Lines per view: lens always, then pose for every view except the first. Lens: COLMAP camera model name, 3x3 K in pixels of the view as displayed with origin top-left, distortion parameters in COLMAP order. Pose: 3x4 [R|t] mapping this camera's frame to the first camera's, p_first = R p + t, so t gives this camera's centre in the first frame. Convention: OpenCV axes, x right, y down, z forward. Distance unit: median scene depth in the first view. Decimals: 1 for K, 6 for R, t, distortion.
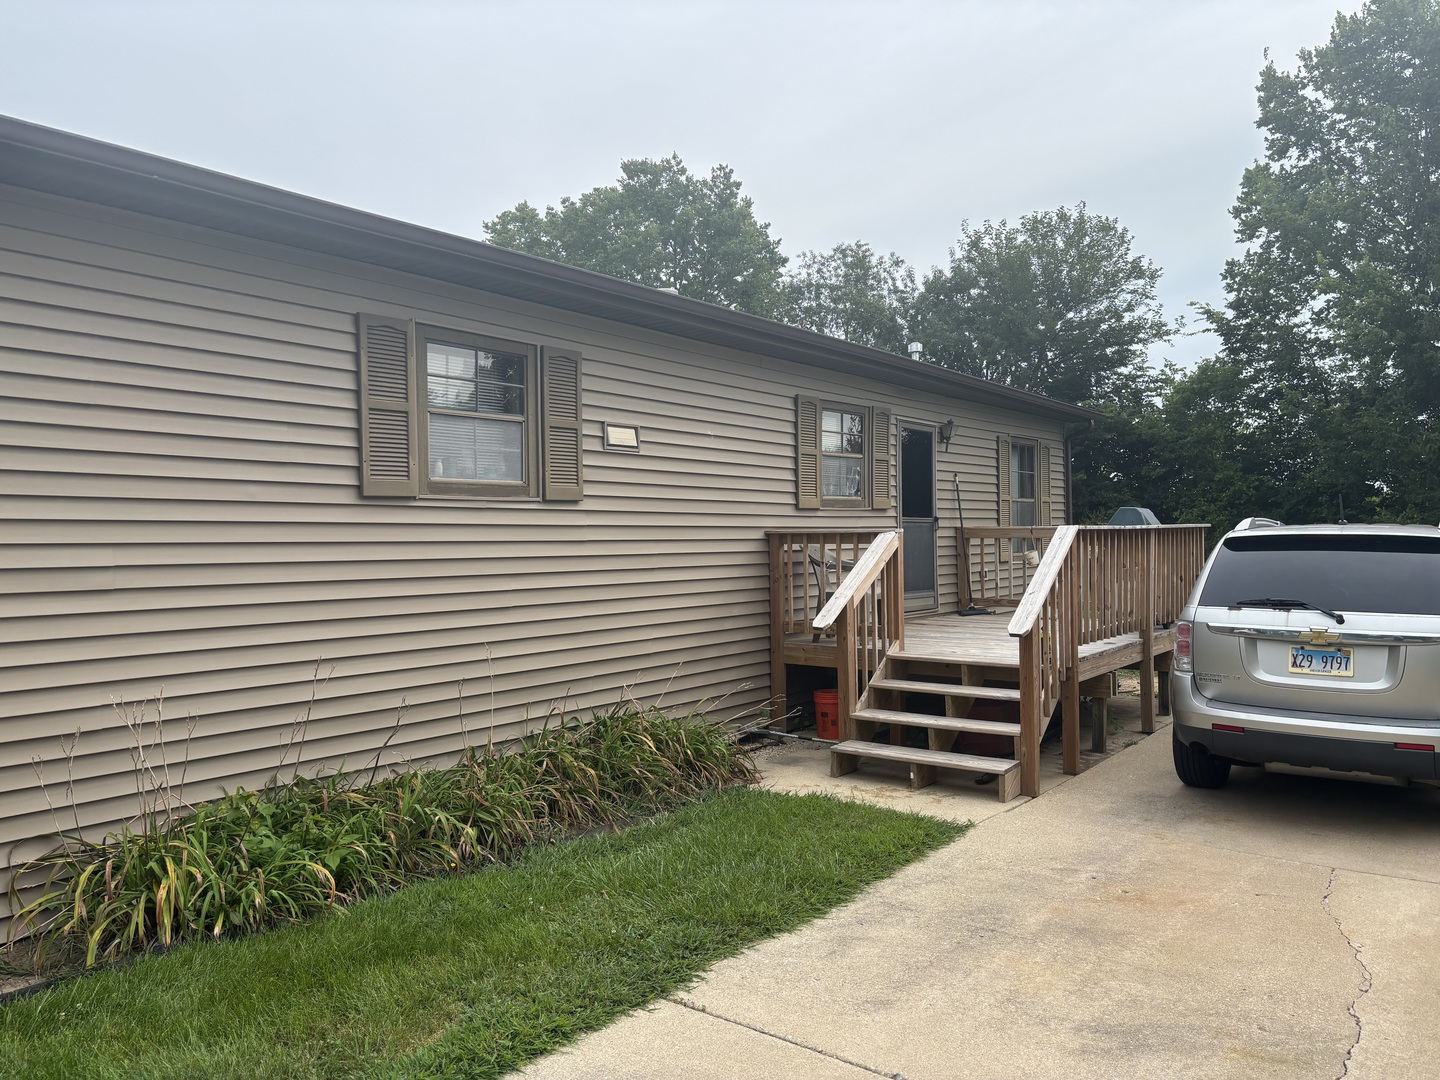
lens RADIAL K [[1092.6, 0, 721.4], [0, 1092.6, 524.1], [0, 0, 1]] dist [0.027420, -0.000360]
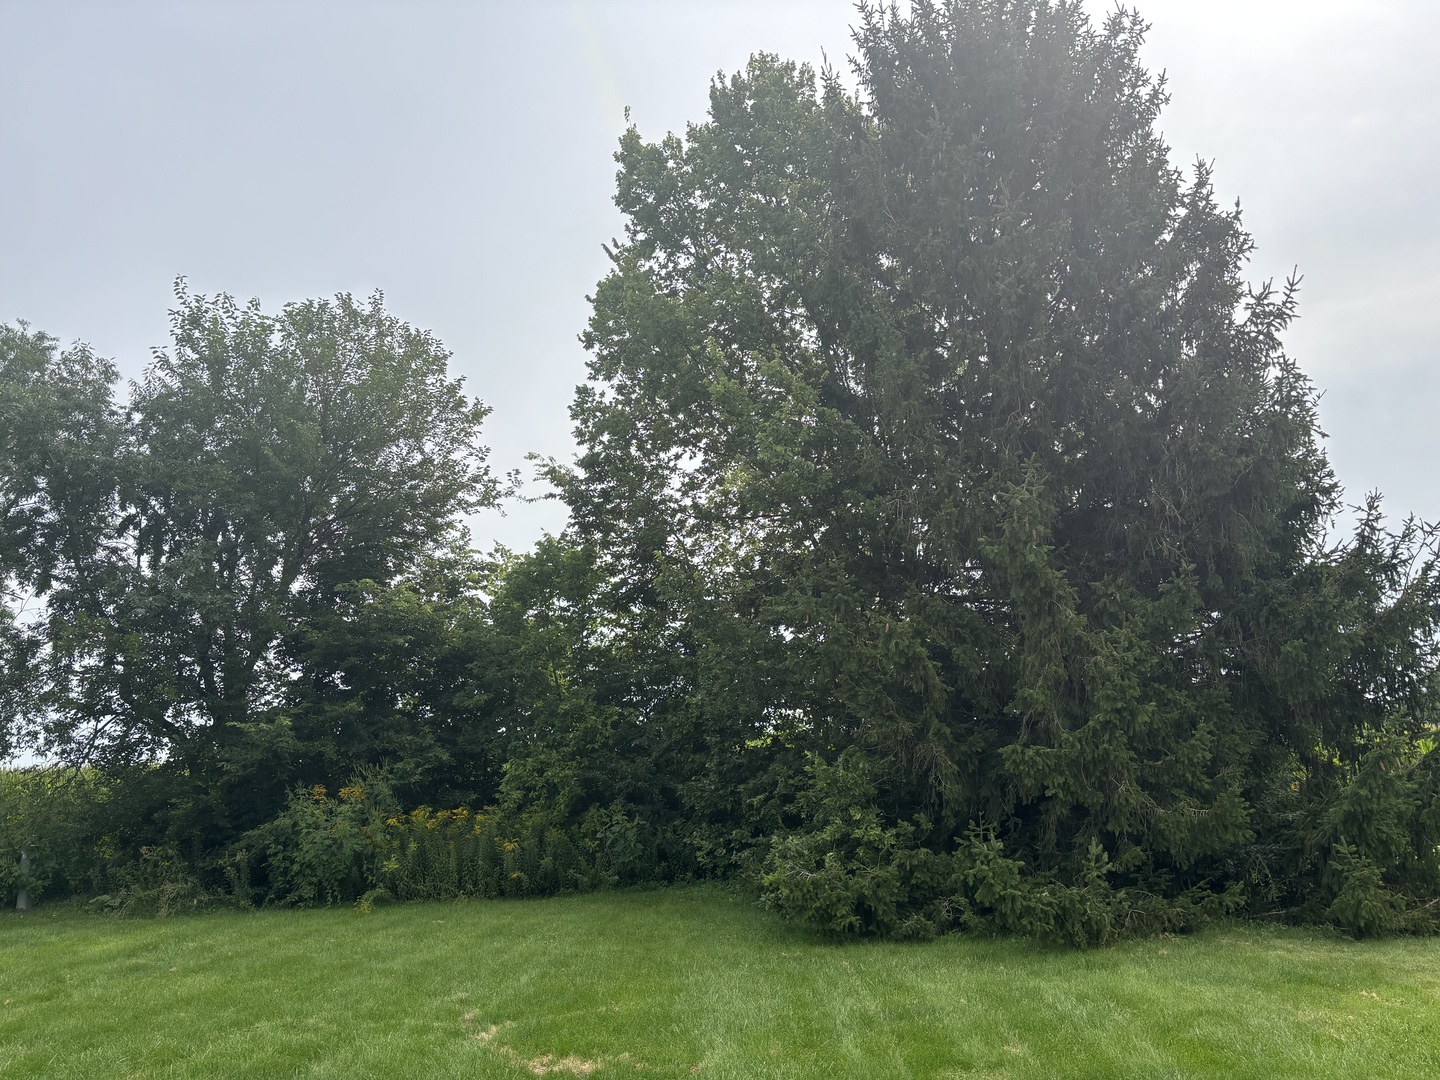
lens RADIAL K [[1083.5, 0, 720.0], [0, 1083.5, 540.0], [0, 0, 1]] dist [0.048645, -0.061761]
pose [[0.843960, 0.095455, 0.527845, 0.175150], [0.019815, 0.977819, -0.208511, -0.003937], [-0.536040, 0.186434, 0.823349, 0.388074]]
